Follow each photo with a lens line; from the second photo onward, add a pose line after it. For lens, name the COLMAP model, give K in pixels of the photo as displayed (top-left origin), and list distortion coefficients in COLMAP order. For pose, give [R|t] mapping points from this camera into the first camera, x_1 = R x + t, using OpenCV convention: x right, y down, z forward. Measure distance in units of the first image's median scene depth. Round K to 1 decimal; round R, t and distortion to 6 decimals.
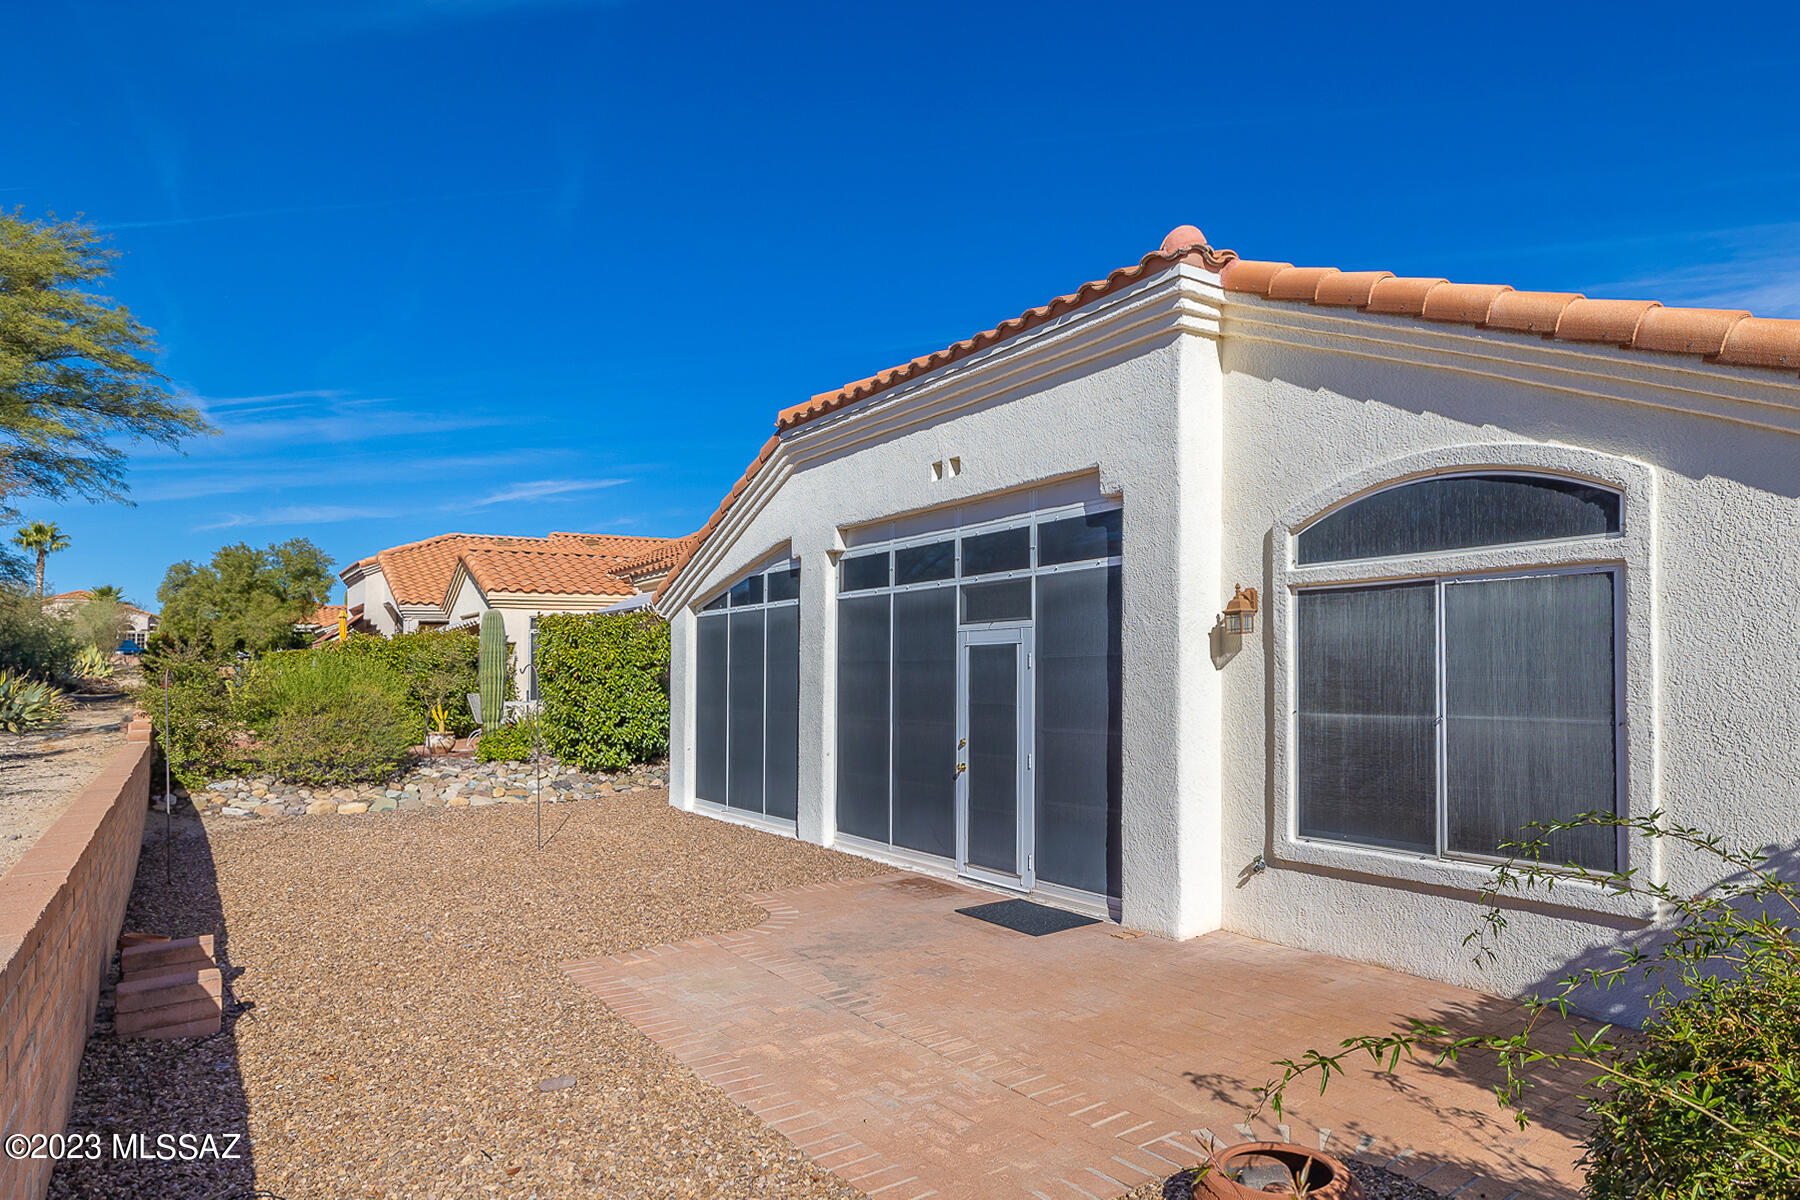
lens RADIAL K [[1049.4, 0, 932.0], [0, 1049.4, 616.3], [0, 0, 1]] dist [-0.003324, 0.001904]
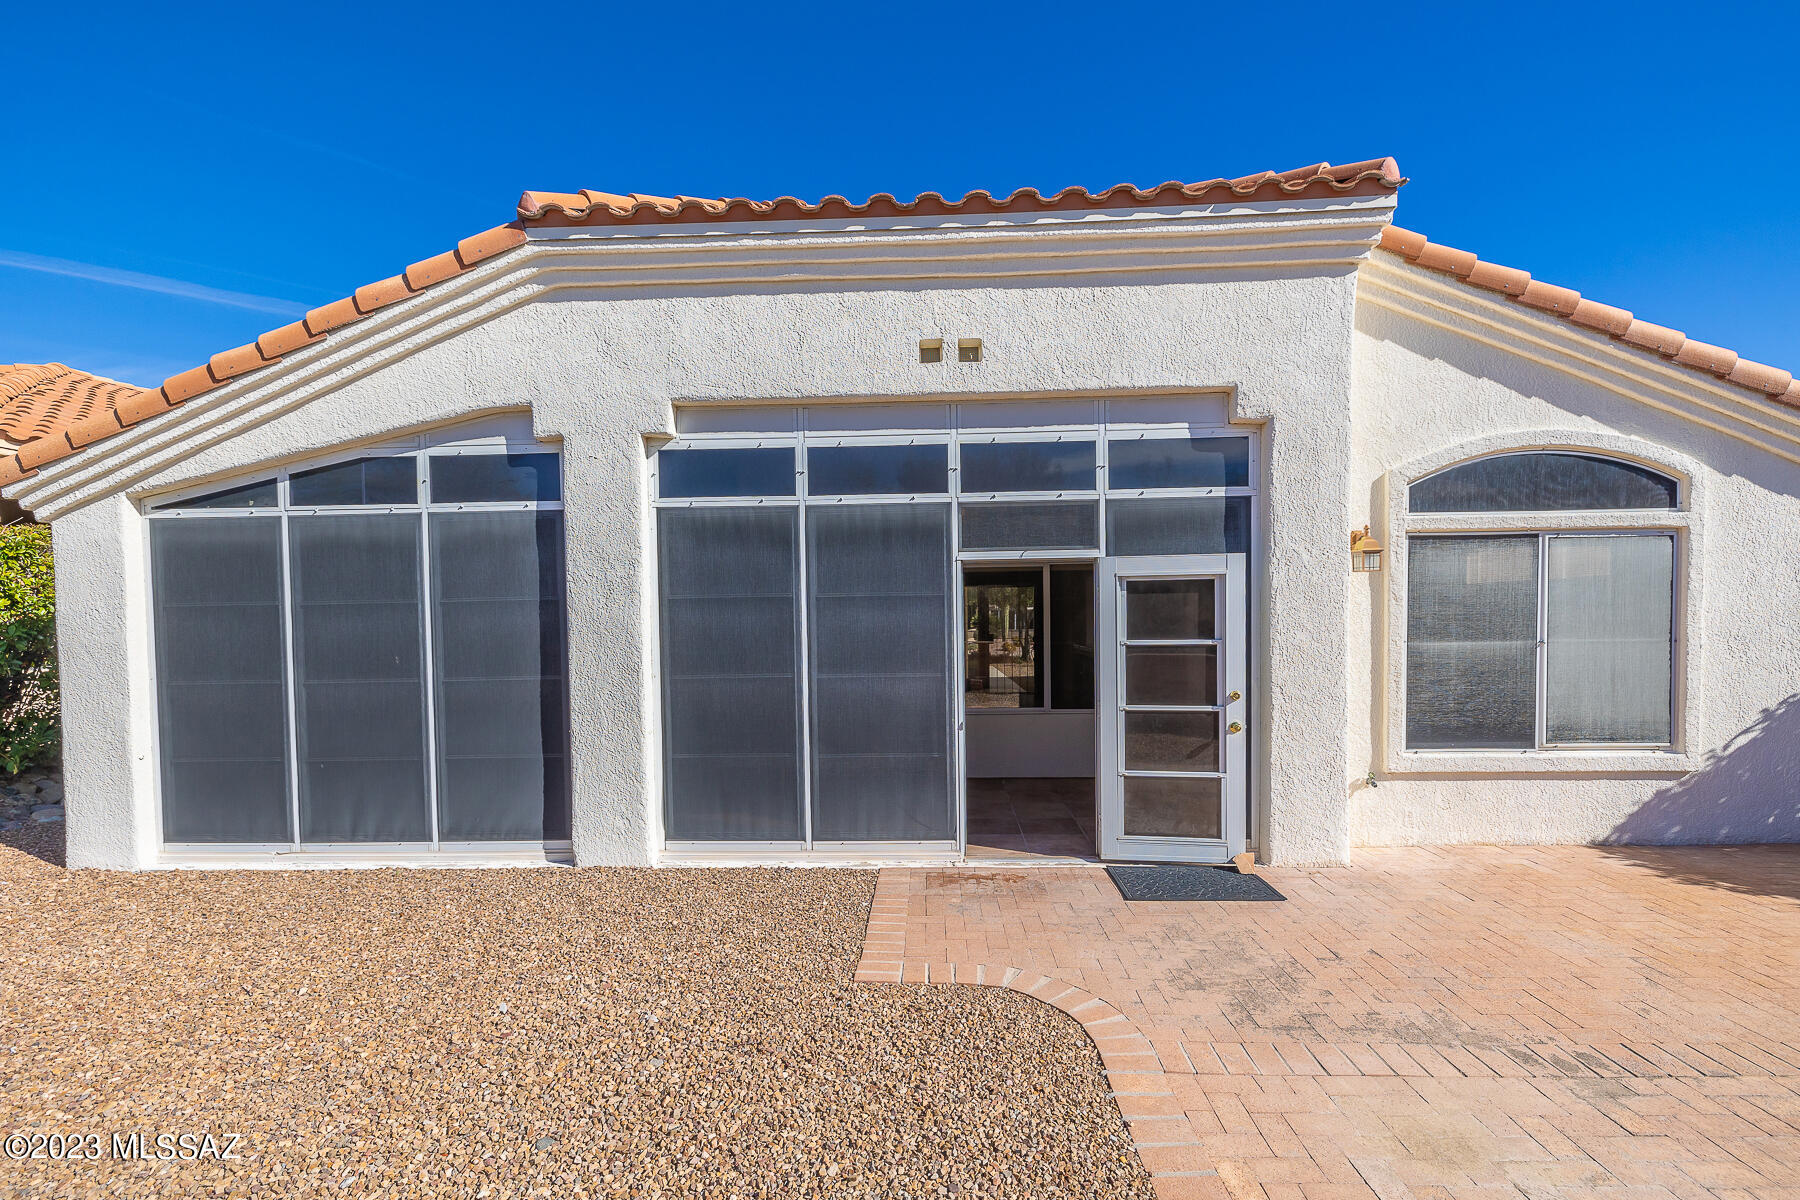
lens RADIAL K [[777.0, 0, 884.1], [0, 777.0, 635.2], [0, 0, 1]] dist [0.002187, -0.002725]
pose [[0.607557, -0.022632, 0.793954, -0.494106], [-0.033900, 0.997944, 0.054388, 0.042142], [-0.793552, -0.059959, 0.605541, 0.694447]]
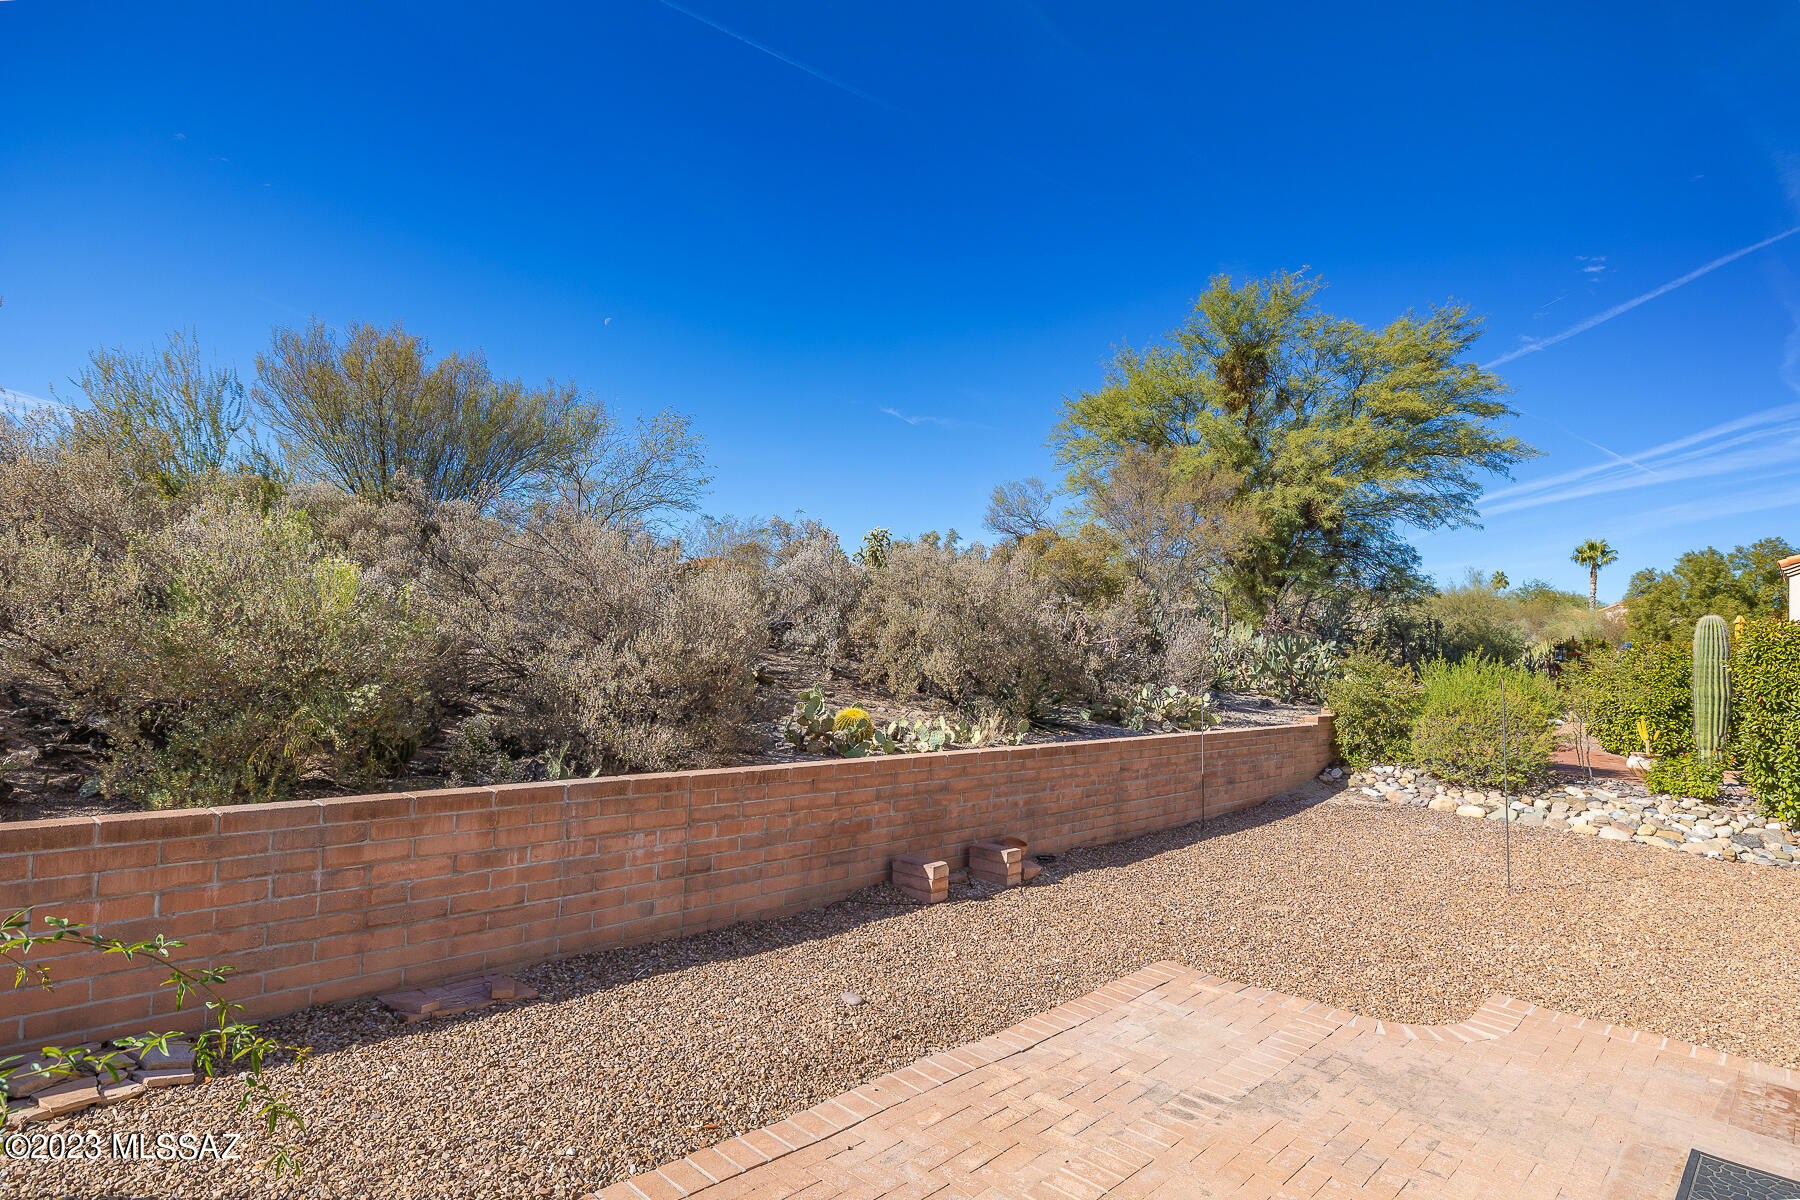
lens RADIAL K [[961.9, 0, 902.5], [0, 961.9, 586.0], [0, 0, 1]] dist [-0.006416, 0.000102]
pose [[0.176121, -0.035346, -0.983734, 0.403128], [-0.000972, 0.999348, -0.036081, -0.002207], [0.984368, 0.007311, 0.175972, 0.429407]]
